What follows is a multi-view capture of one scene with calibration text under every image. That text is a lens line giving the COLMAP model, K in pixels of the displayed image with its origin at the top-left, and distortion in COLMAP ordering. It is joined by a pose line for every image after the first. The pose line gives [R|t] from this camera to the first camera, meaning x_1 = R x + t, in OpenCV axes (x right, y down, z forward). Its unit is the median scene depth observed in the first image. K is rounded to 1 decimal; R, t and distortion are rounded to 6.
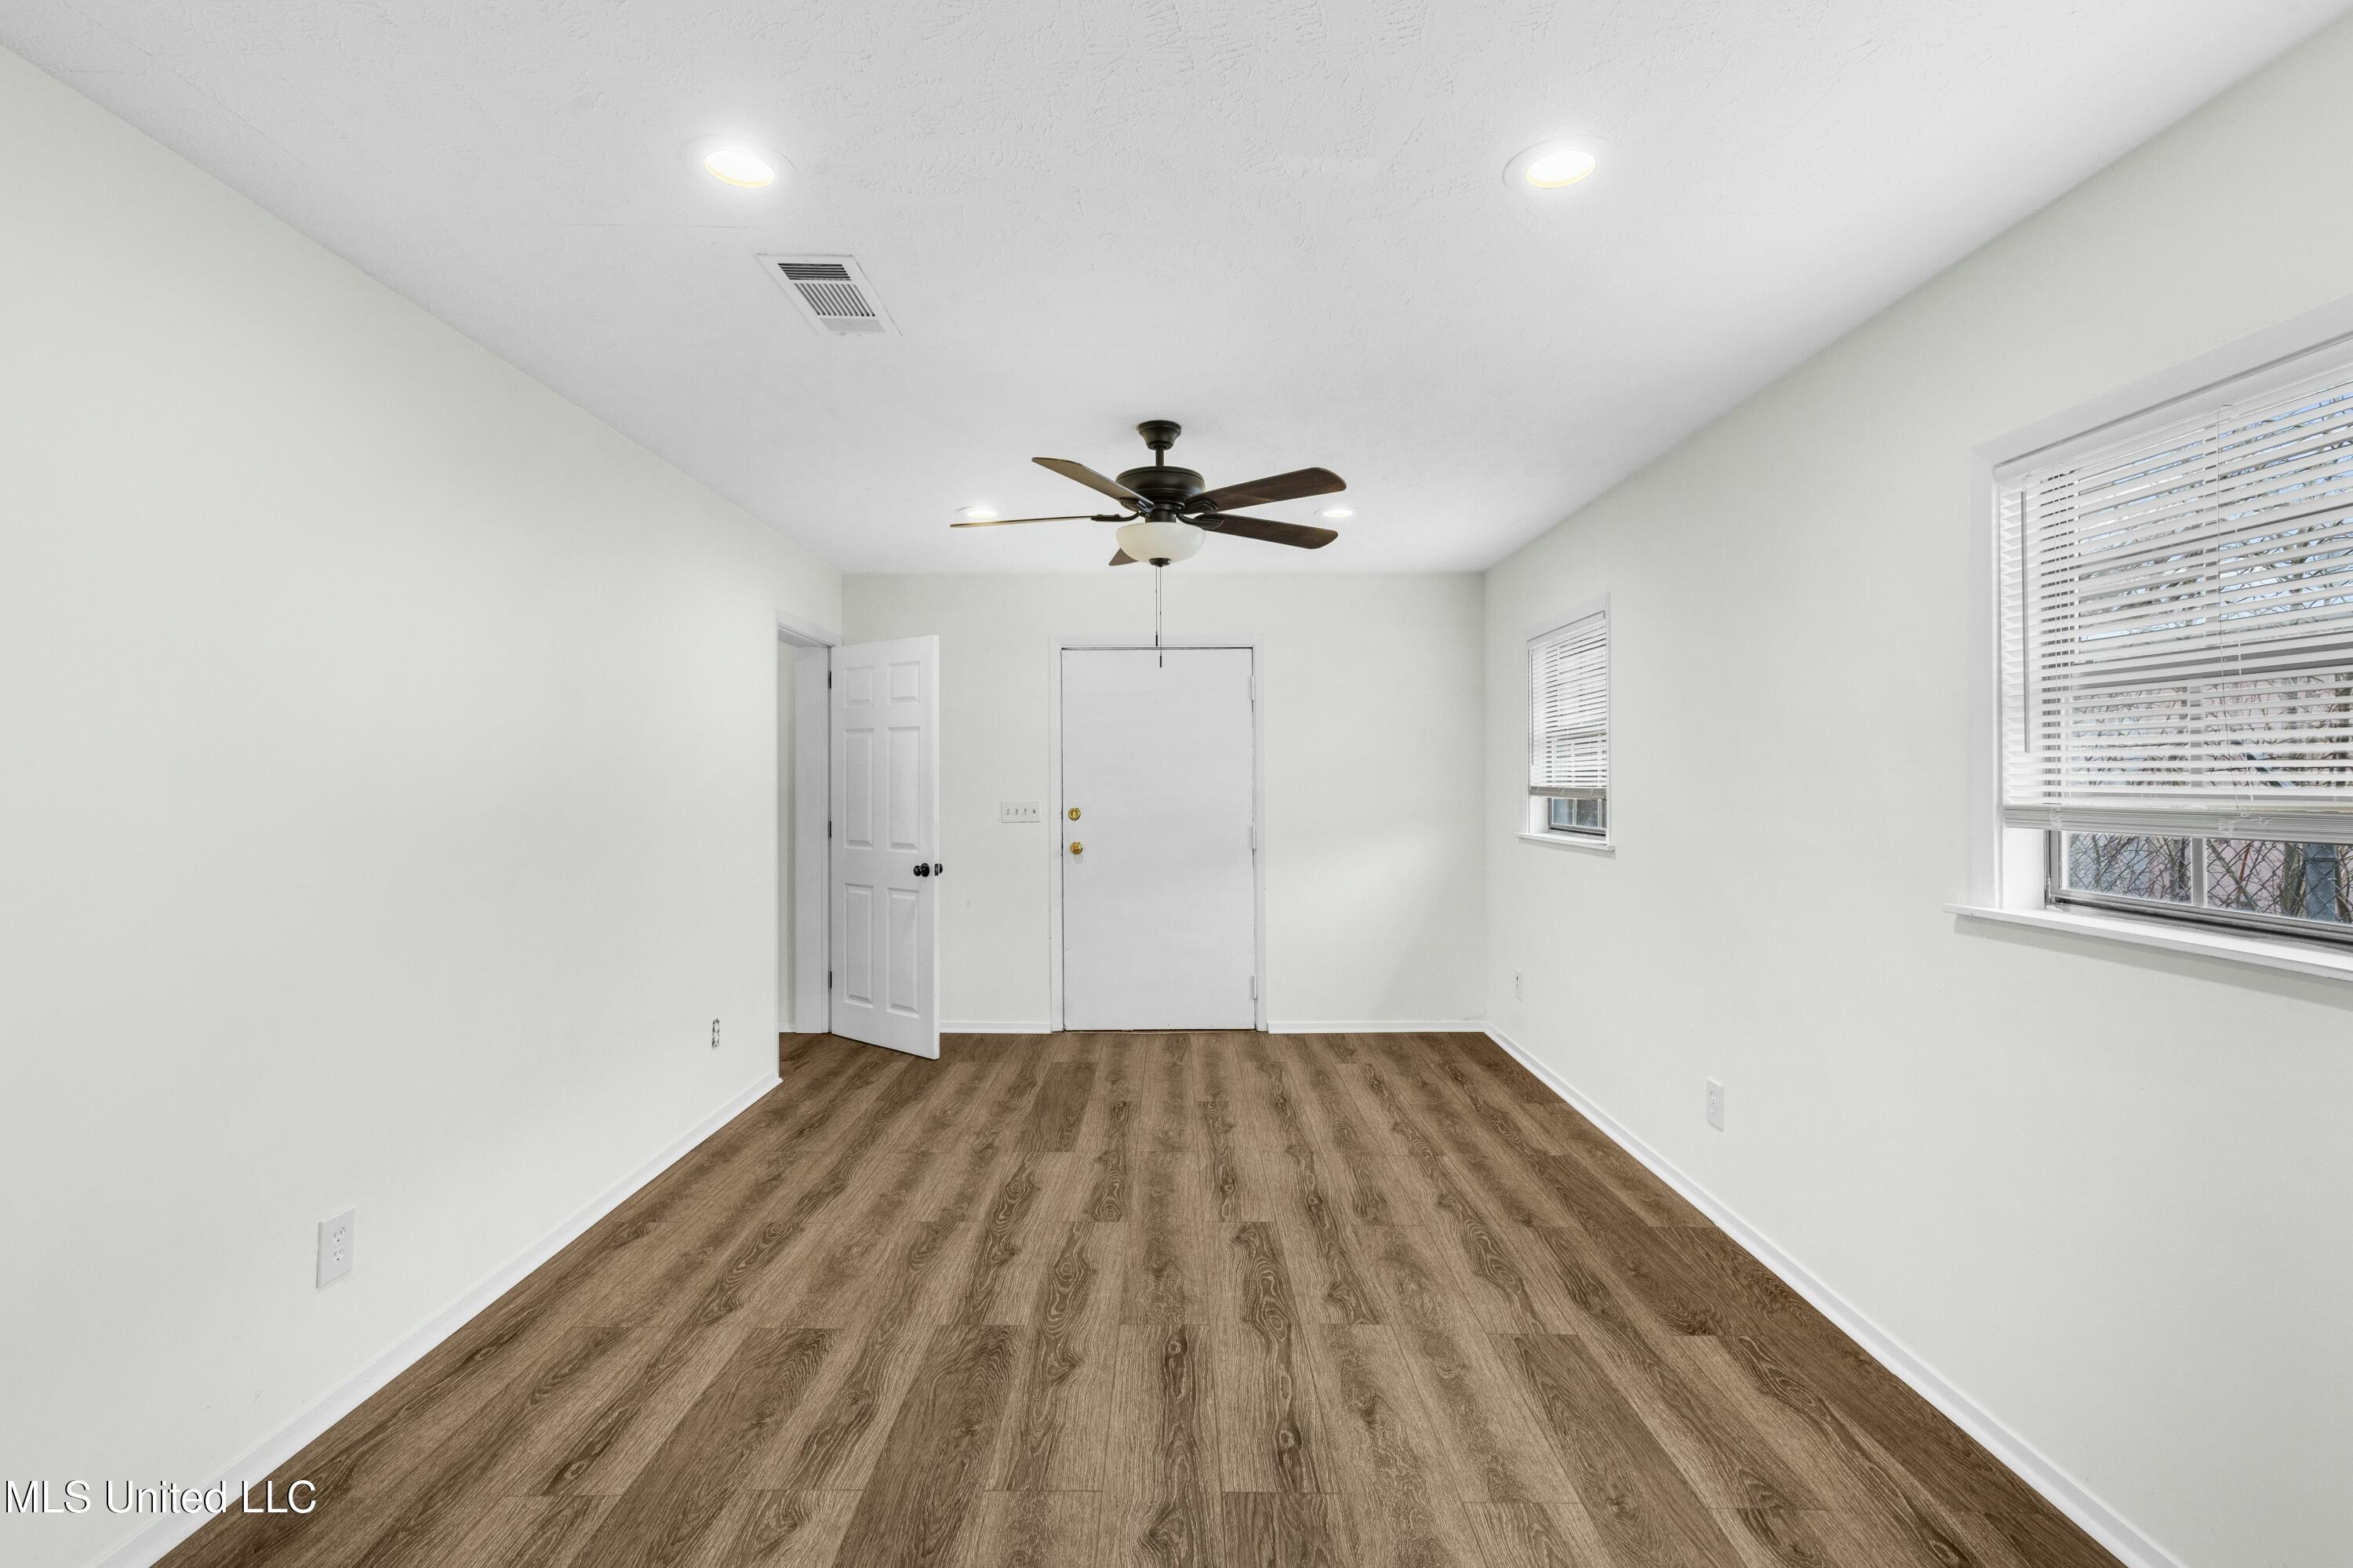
lens RADIAL K [[1077.0, 0, 1161.5], [0, 1077.0, 765.4], [0, 0, 1]] dist [0.010246, -0.000868]
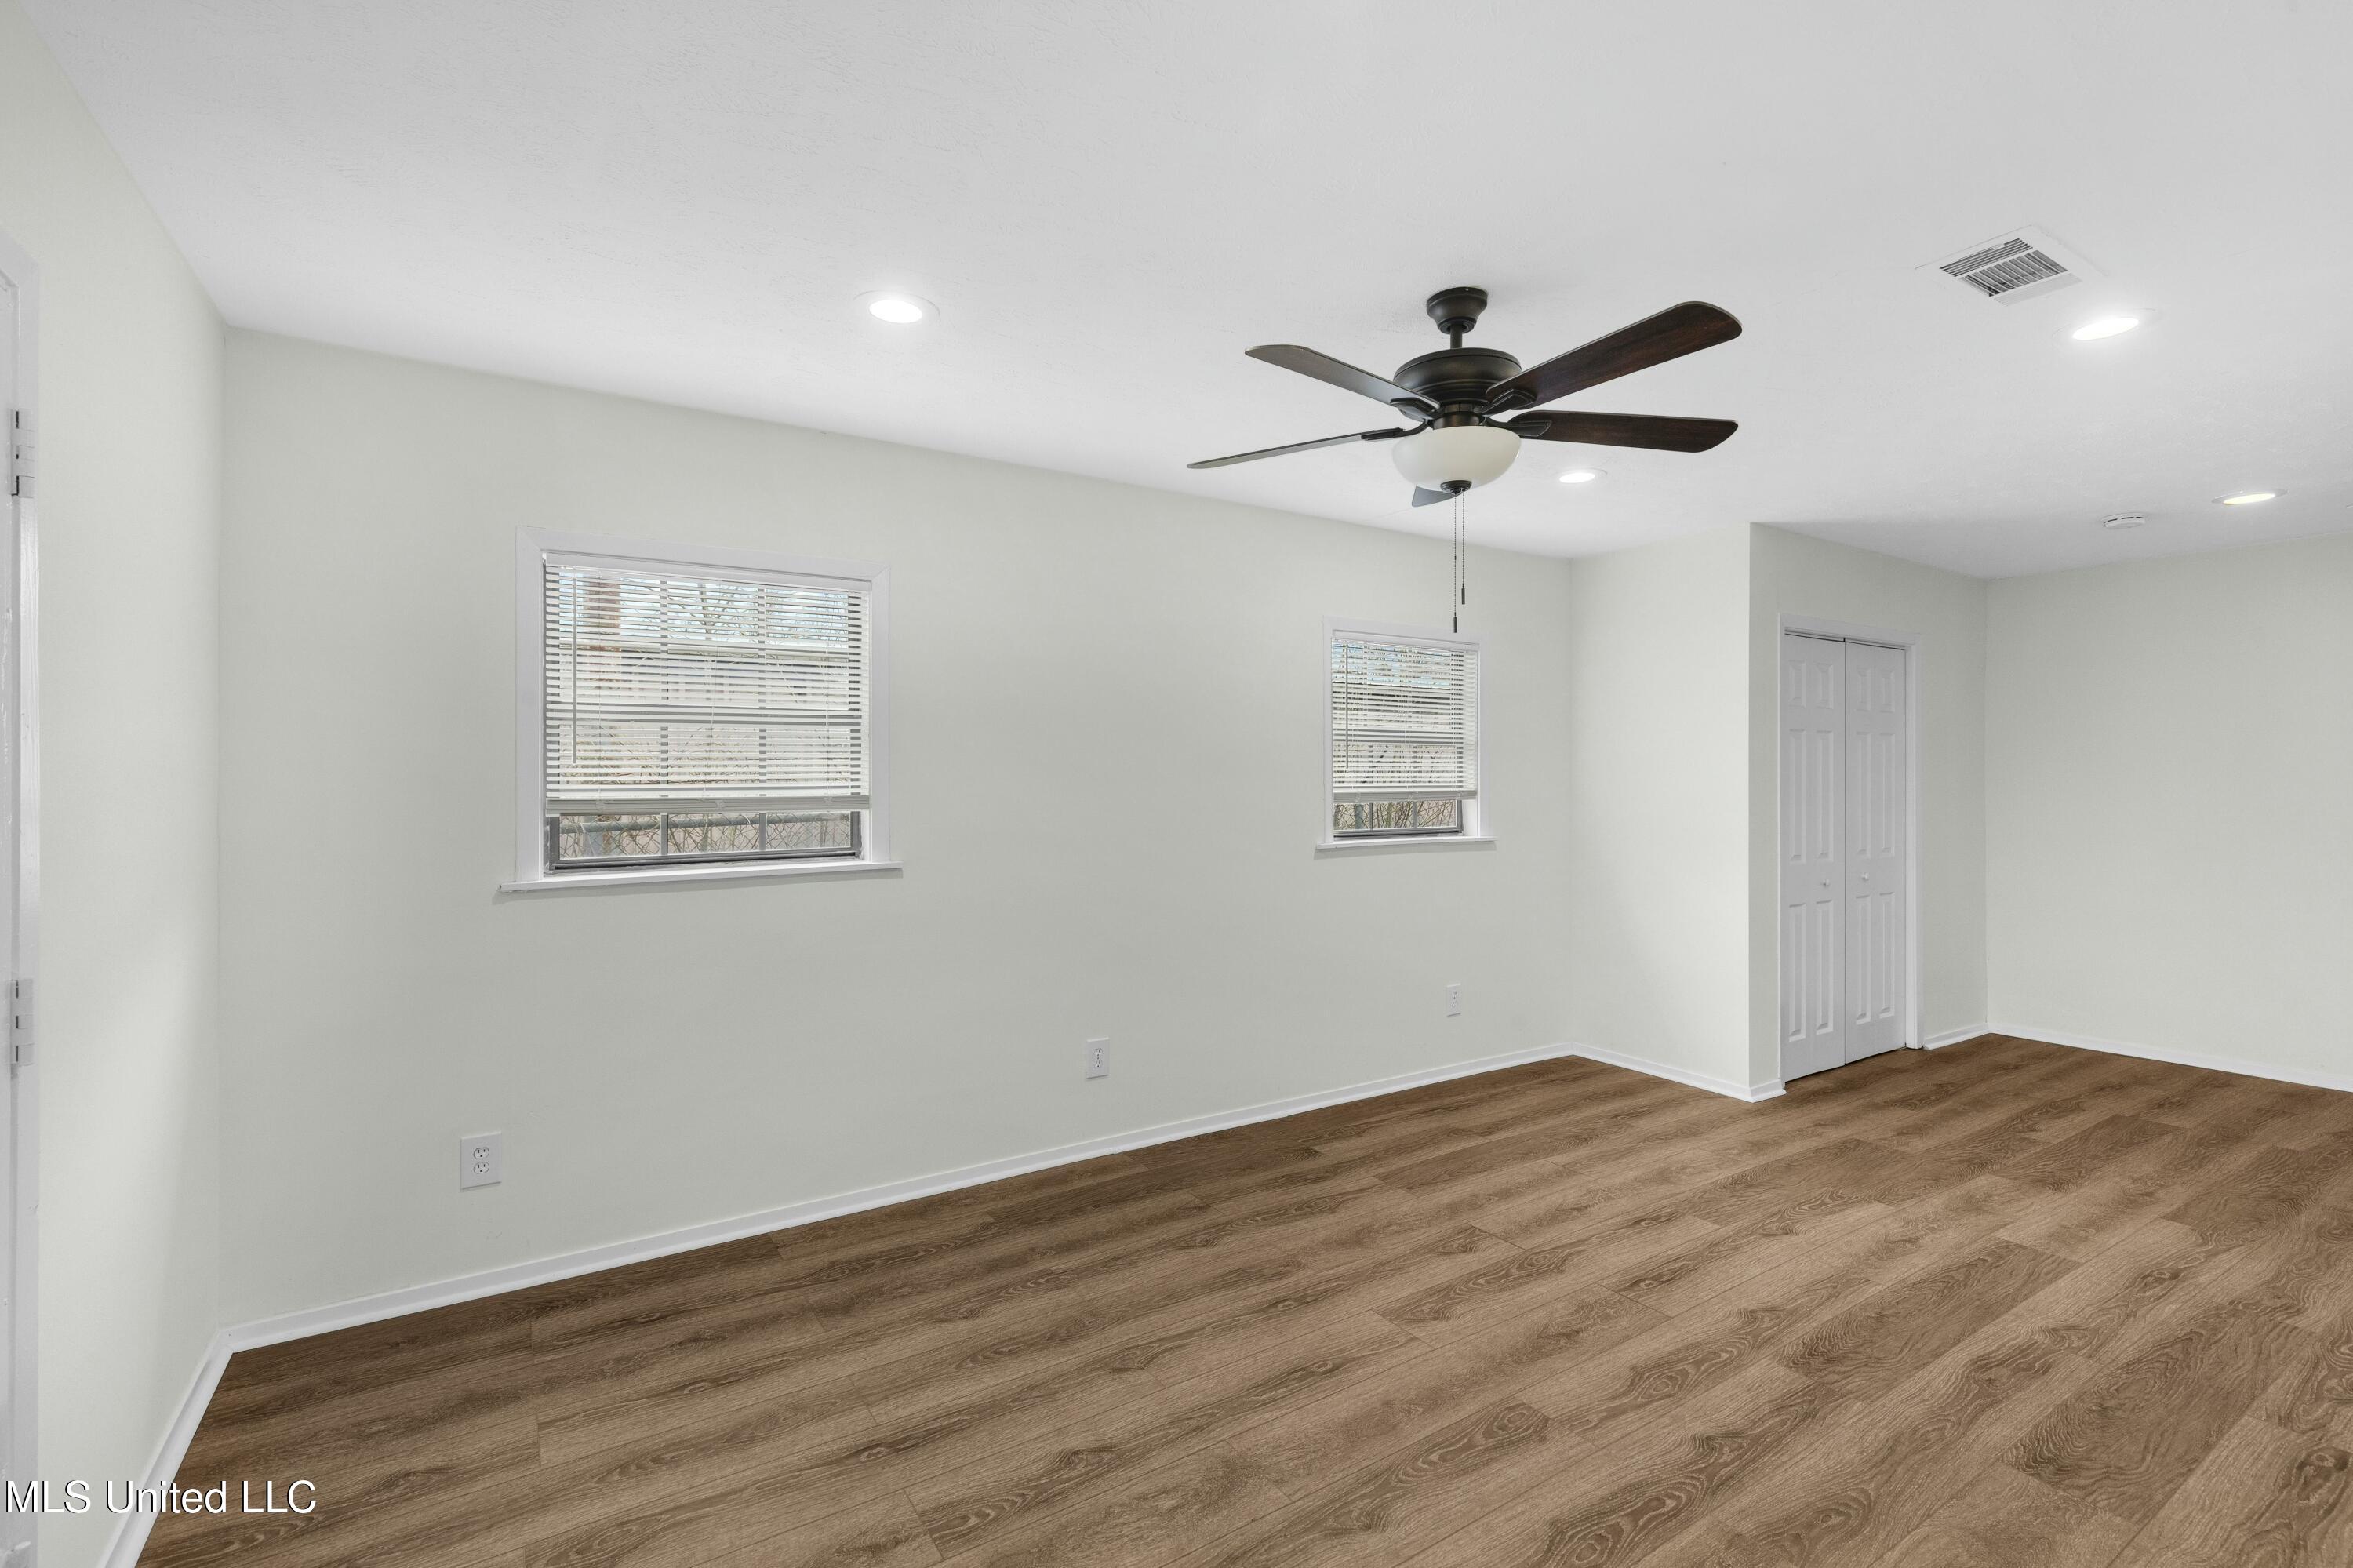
lens RADIAL K [[1077.0, 0, 1168.4], [0, 1077.0, 779.0], [0, 0, 1]] dist [0.010246, -0.000868]
pose [[-0.559198, -0.003739, 0.829026, -0.516464], [-0.008722, 0.999961, -0.001373, 0.010228], [-0.828988, -0.007998, -0.559209, 1.643584]]
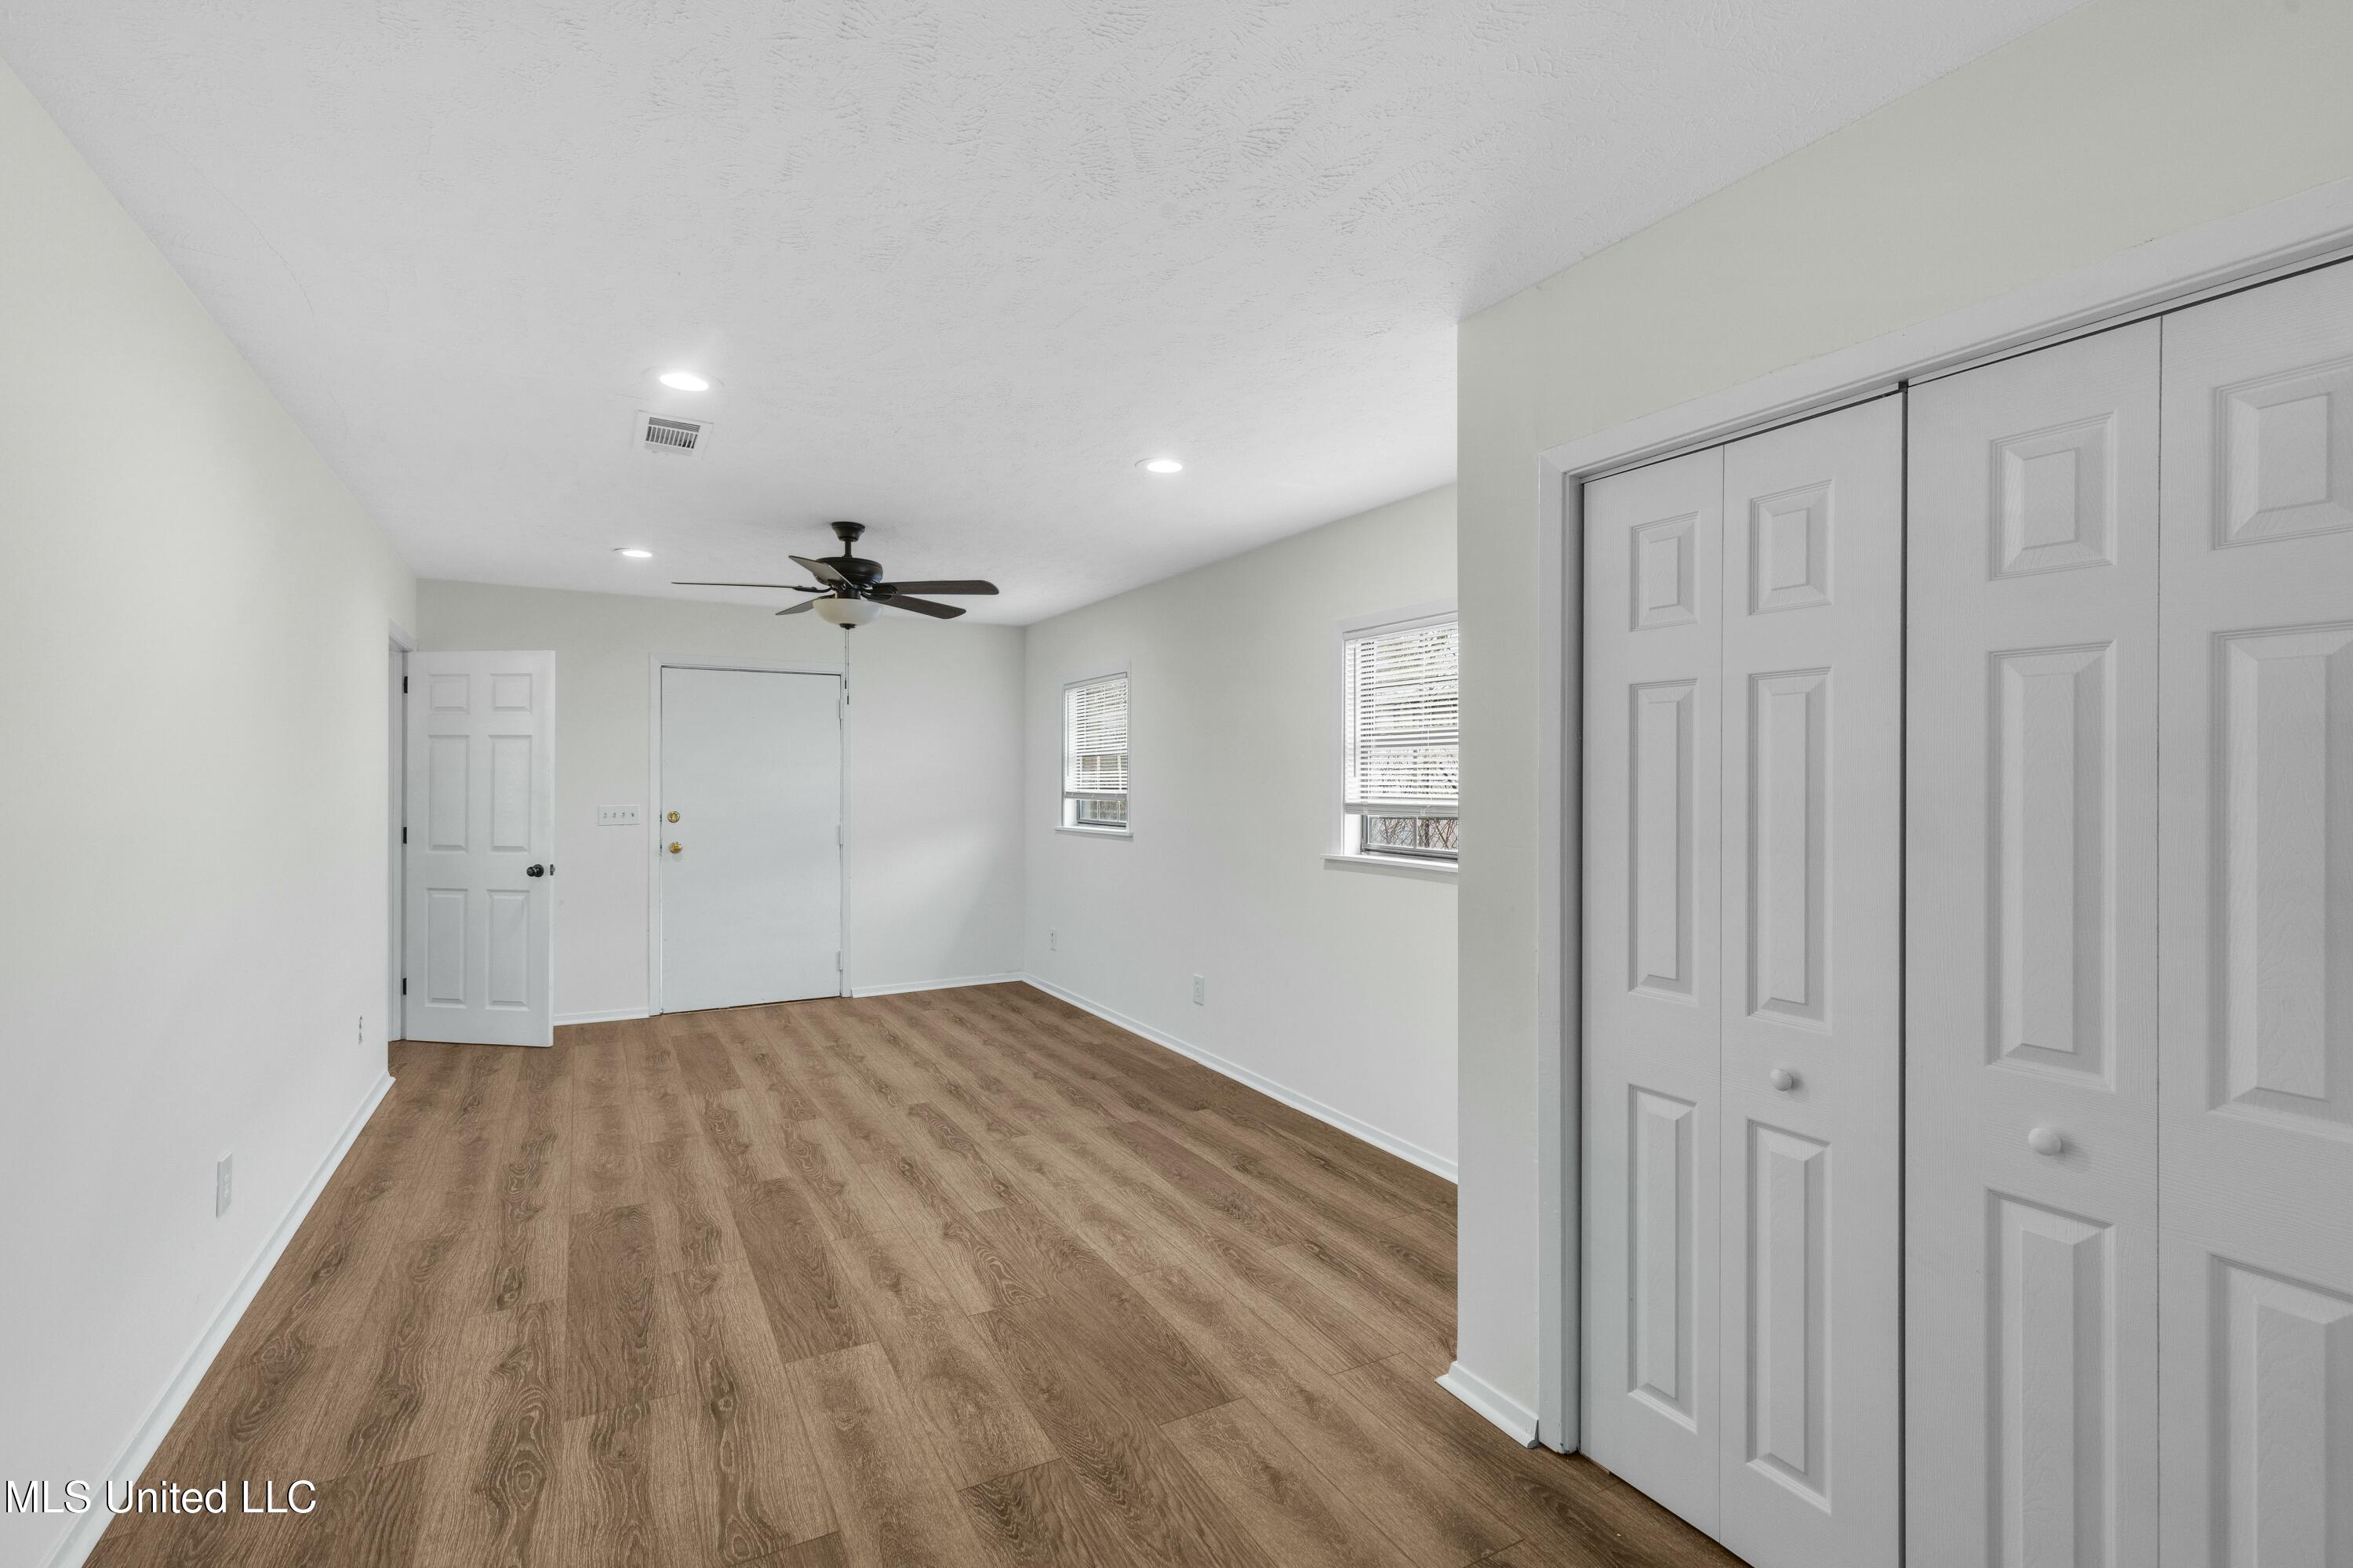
lens RADIAL K [[1077.0, 0, 1173.0], [0, 1077.0, 782.5], [0, 0, 1]] dist [0.010246, -0.000868]
pose [[0.871347, 0.003584, 0.490653, -0.320011], [-0.010081, 0.999893, 0.010600, -0.013042], [-0.490563, -0.014182, 0.871290, -0.387760]]
